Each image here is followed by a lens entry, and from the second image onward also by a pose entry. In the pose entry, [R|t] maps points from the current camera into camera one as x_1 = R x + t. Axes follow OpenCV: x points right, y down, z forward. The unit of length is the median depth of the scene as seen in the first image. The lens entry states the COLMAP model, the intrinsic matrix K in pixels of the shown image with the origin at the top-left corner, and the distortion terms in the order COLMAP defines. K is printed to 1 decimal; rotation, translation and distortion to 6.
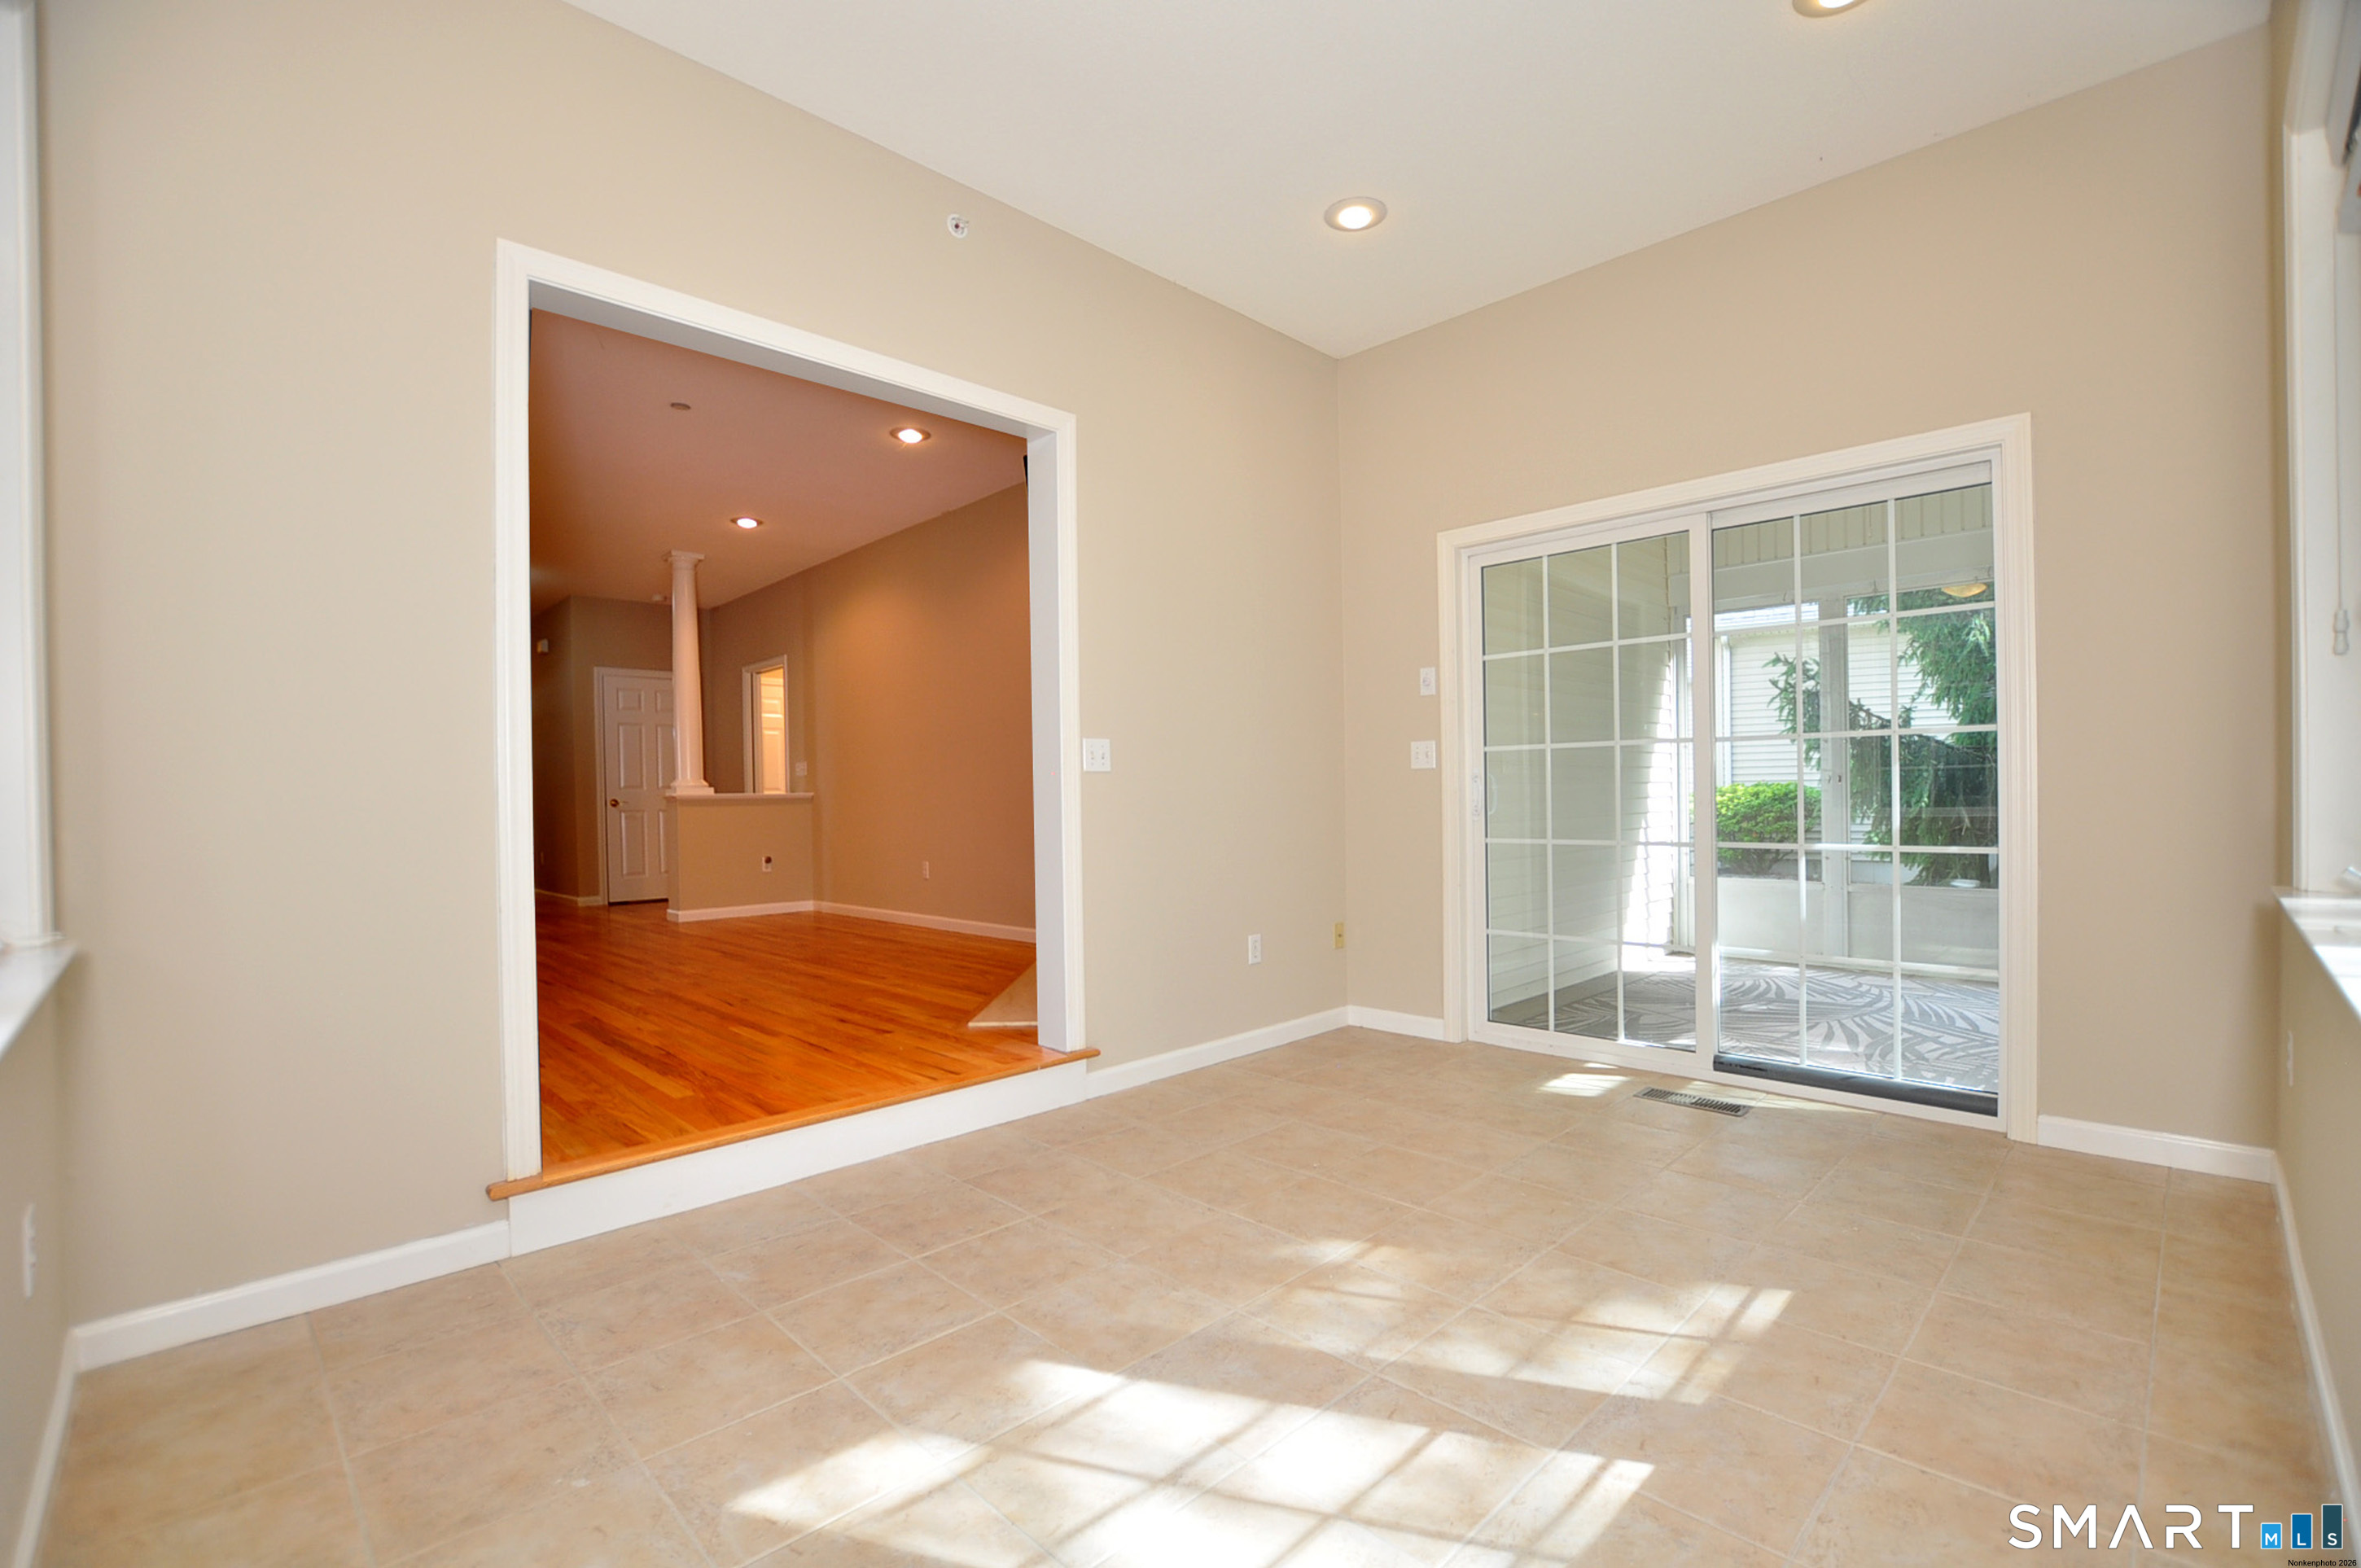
lens RADIAL K [[1031.4, 0, 1198.5], [0, 1031.4, 807.3], [0, 0, 1]] dist [-0.029030, -0.000080]
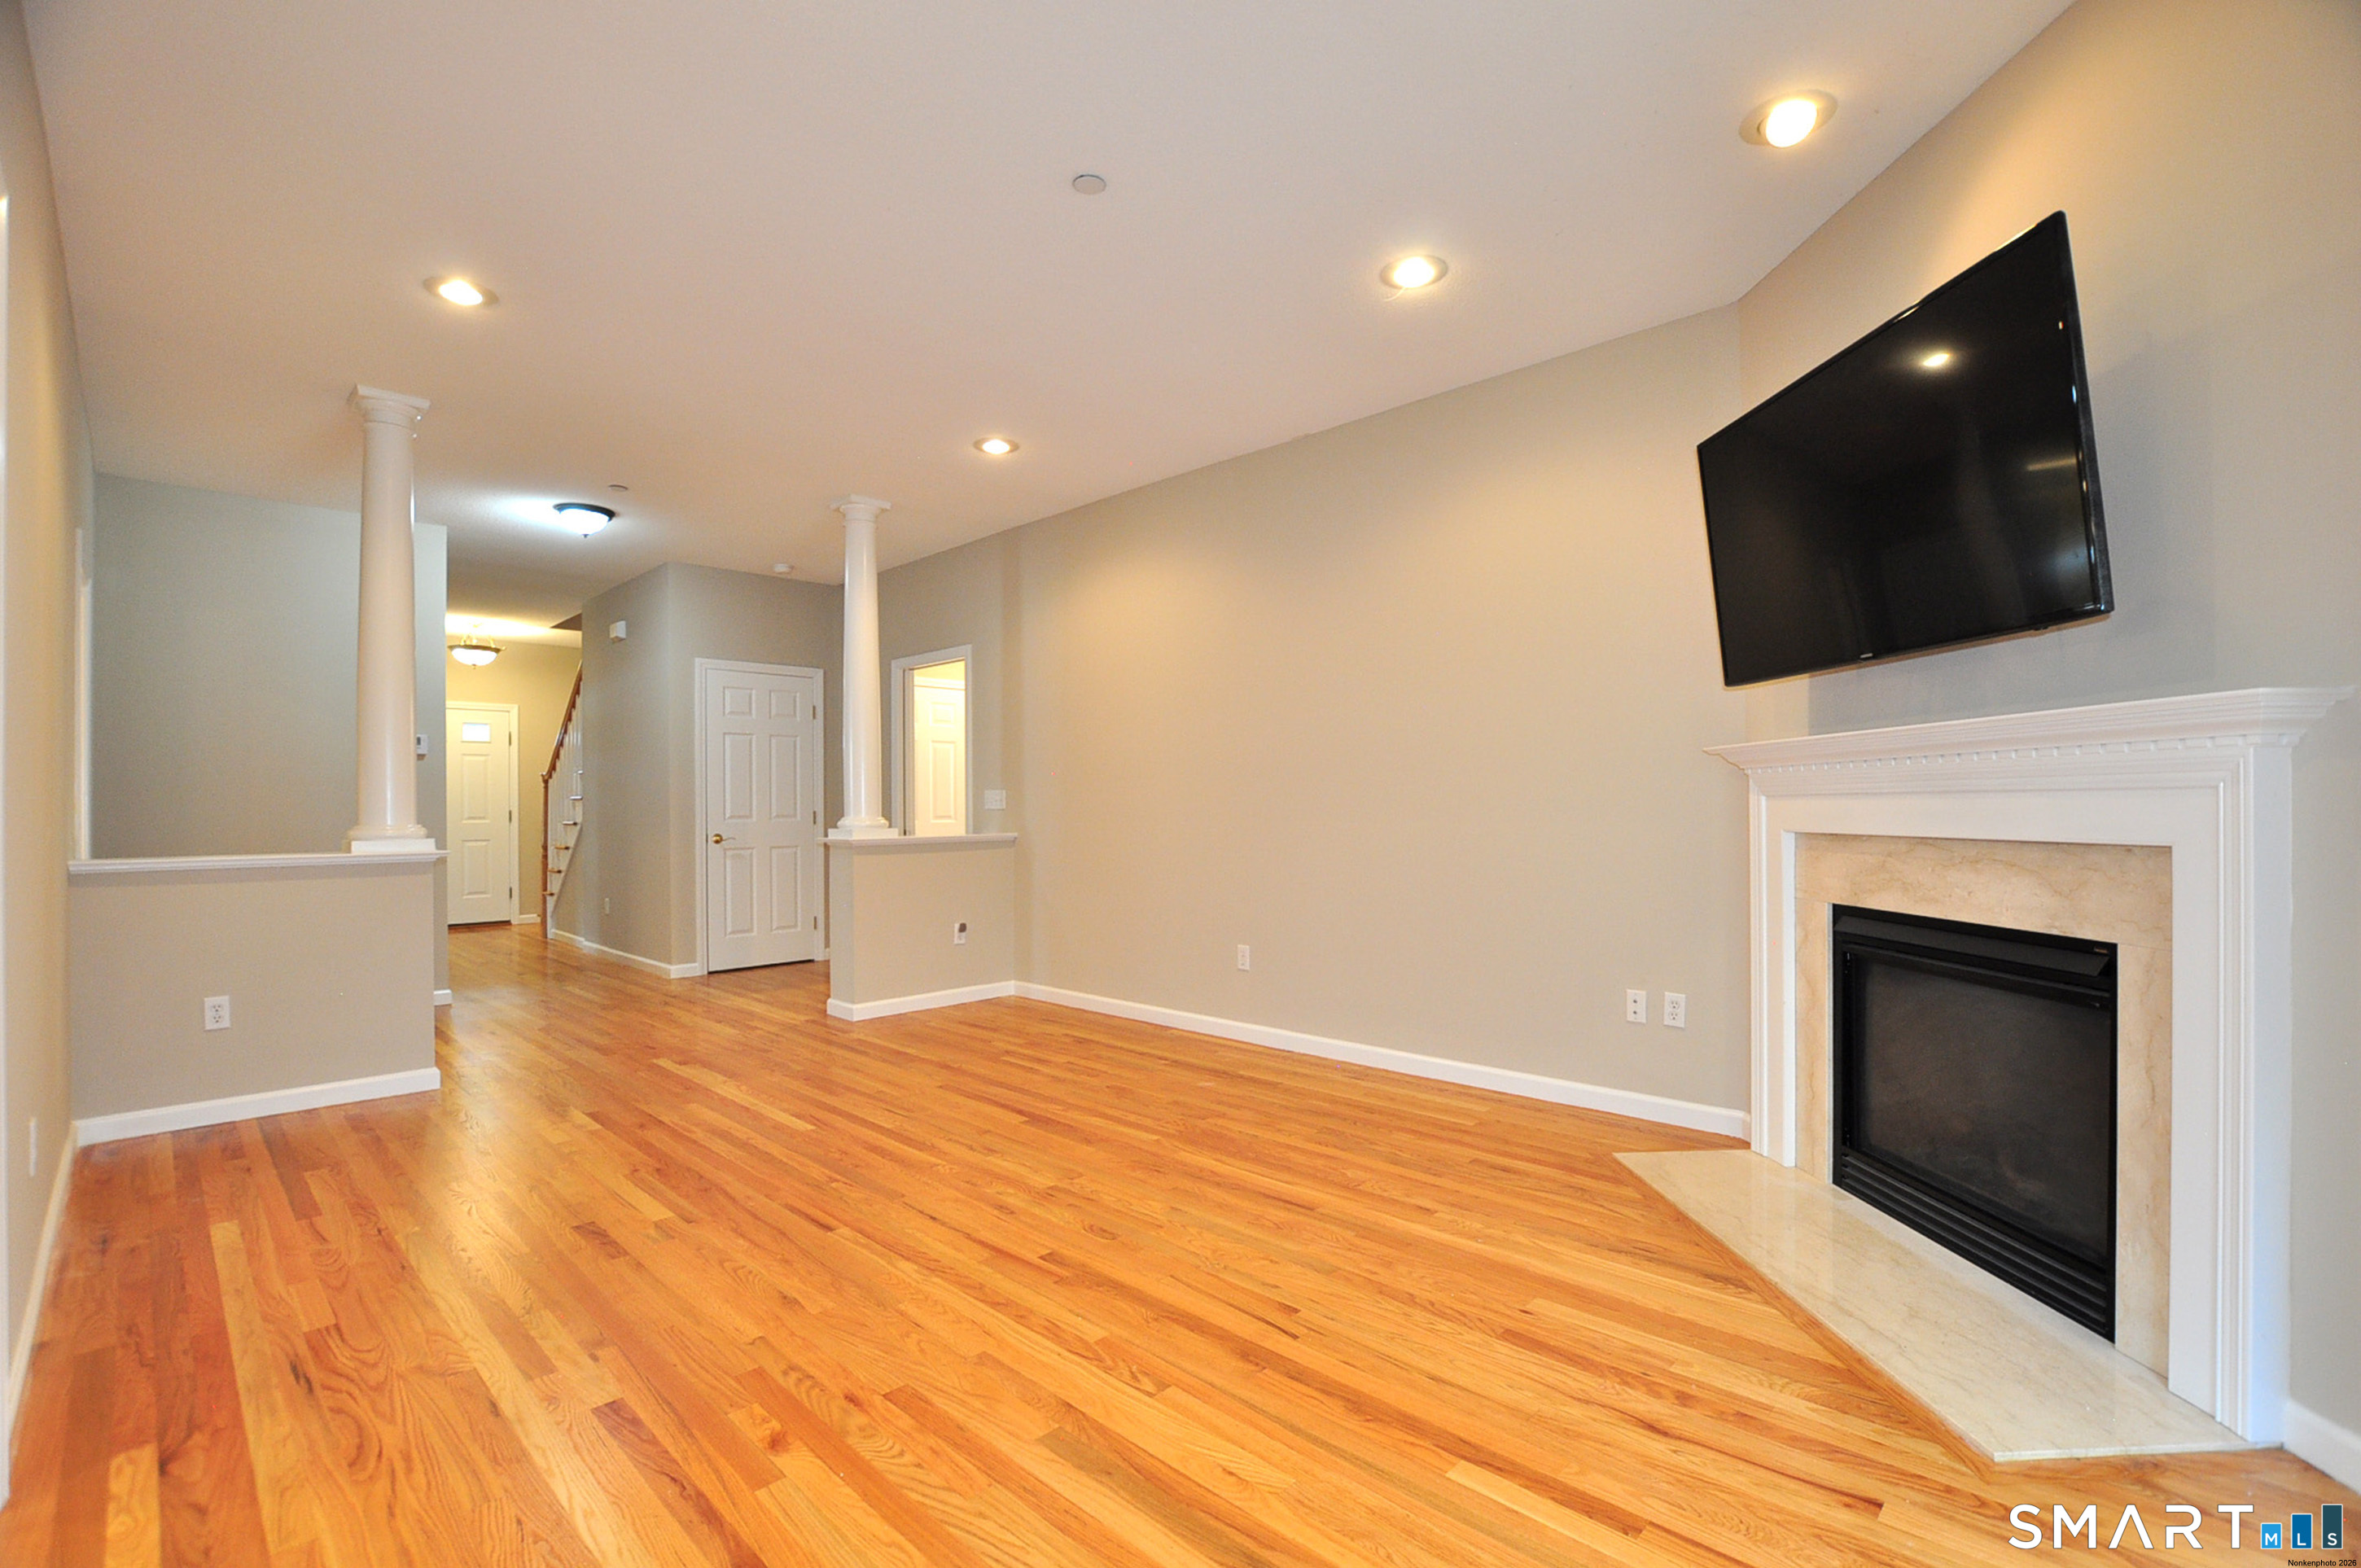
lens RADIAL K [[1035.5, 0, 1179.6], [0, 1035.5, 796.0], [0, 0, 1]] dist [-0.026390, 0.000834]
pose [[0.999877, 0.005852, 0.014565, -0.580438], [-0.005652, 0.999890, -0.013726, -0.066894], [-0.014643, 0.013642, 0.999800, 0.563082]]
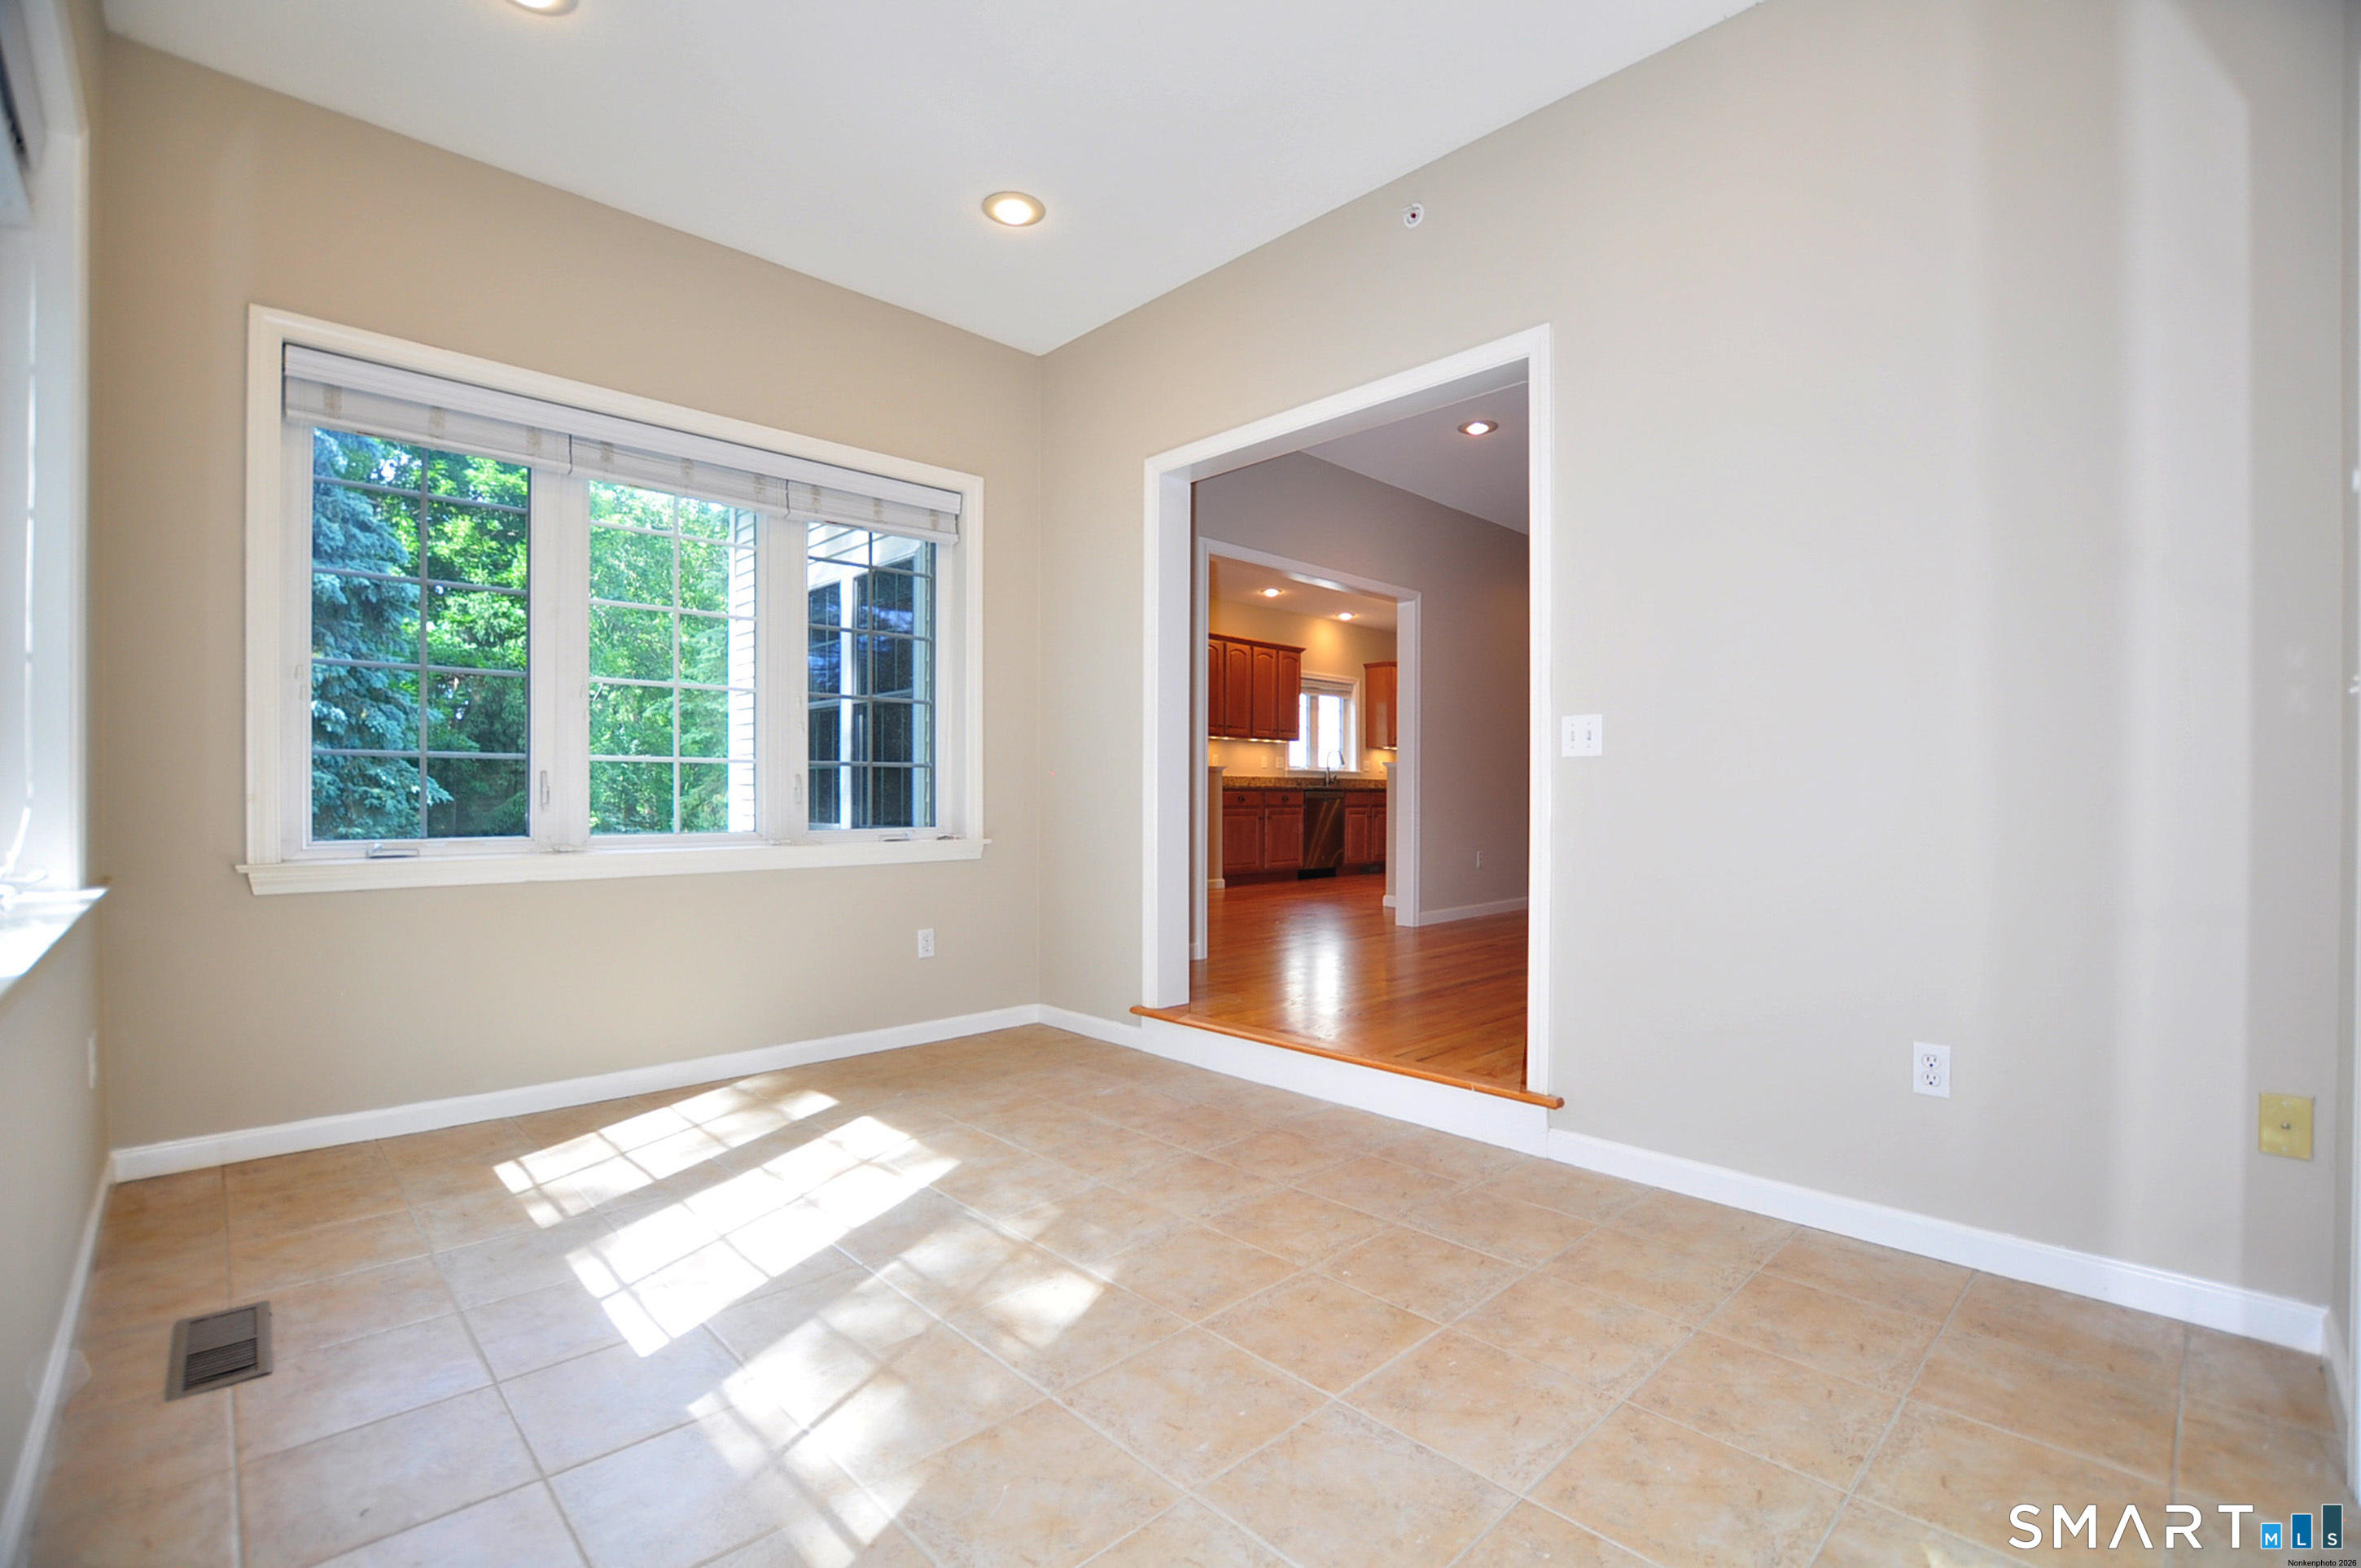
lens RADIAL K [[1035.5, 0, 1179.6], [0, 1035.5, 796.0], [0, 0, 1]] dist [-0.026390, 0.000834]
pose [[-0.024279, 0.015818, -0.999580, 0.617982], [-0.011460, 0.999805, 0.016100, -0.011535], [0.999640, 0.011846, -0.024093, 0.630093]]
